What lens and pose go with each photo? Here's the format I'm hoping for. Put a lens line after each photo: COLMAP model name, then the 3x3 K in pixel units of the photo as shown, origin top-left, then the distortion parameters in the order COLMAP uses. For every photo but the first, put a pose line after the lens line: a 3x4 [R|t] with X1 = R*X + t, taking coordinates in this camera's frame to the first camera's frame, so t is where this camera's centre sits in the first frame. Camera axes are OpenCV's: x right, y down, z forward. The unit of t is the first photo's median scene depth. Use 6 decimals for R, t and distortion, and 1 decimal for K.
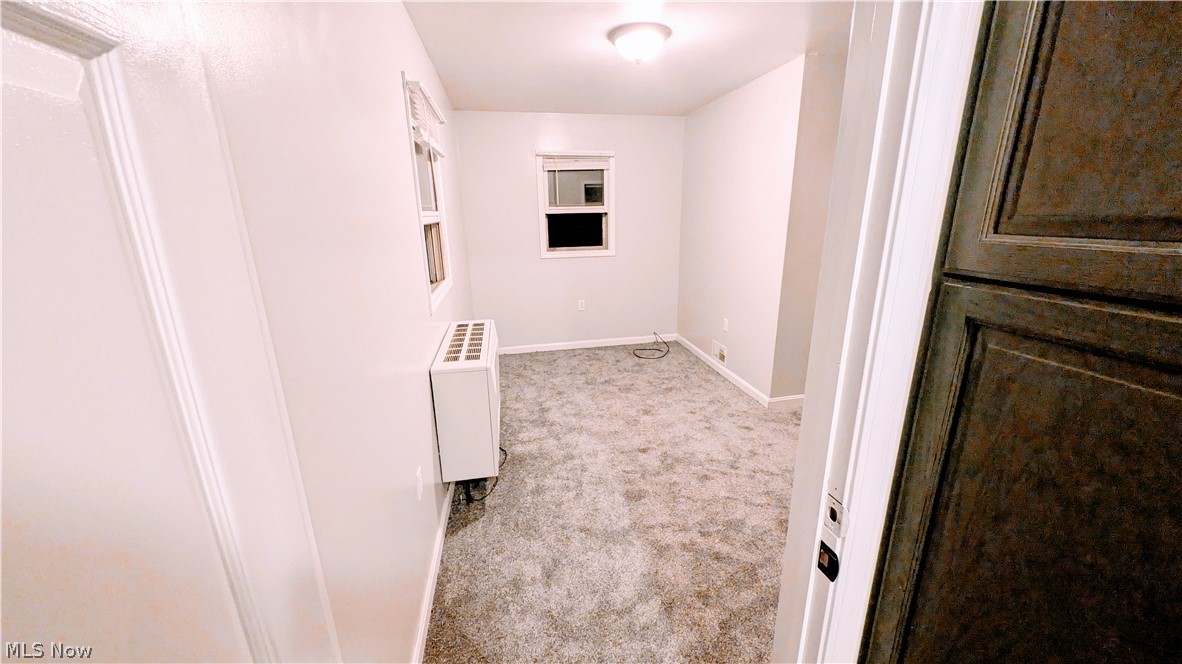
lens RADIAL K [[441.4, 0, 589.3], [0, 441.4, 330.7], [0, 0, 1]] dist [0.003186, 0.000198]
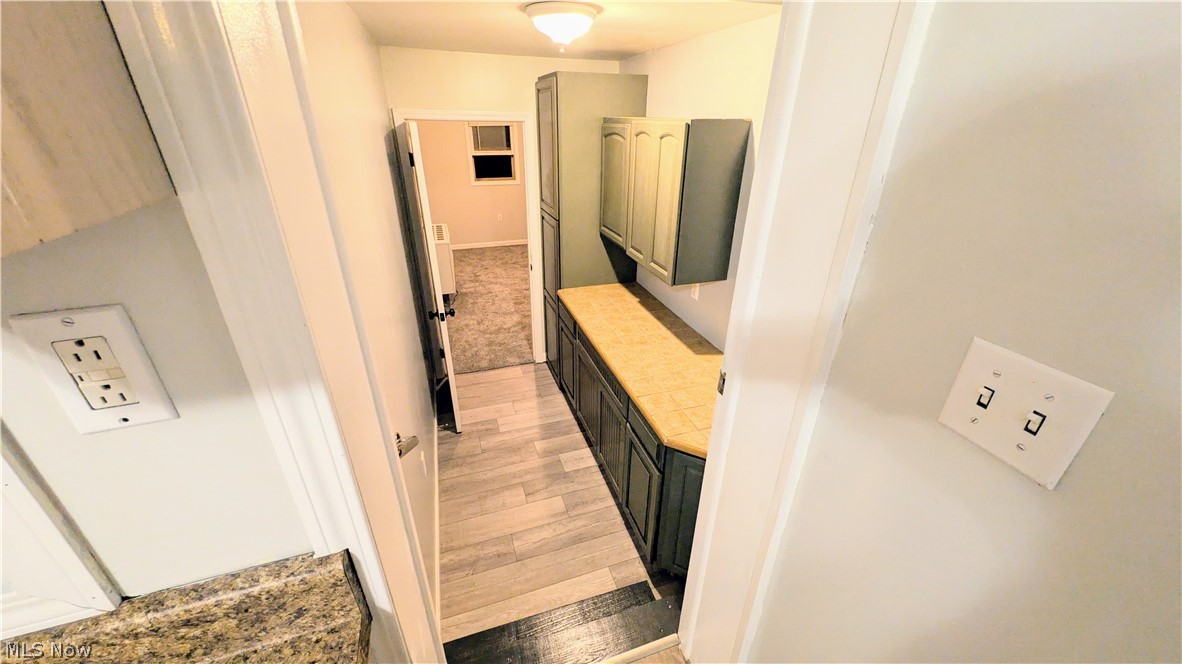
lens RADIAL K [[441.4, 0, 594.6], [0, 441.4, 330.2], [0, 0, 1]] dist [0.003186, 0.000198]
pose [[0.990001, -0.036878, 0.136155, 0.117904], [0.011228, 0.982760, 0.184546, 0.066608], [-0.140613, -0.181172, 0.973347, -0.854623]]
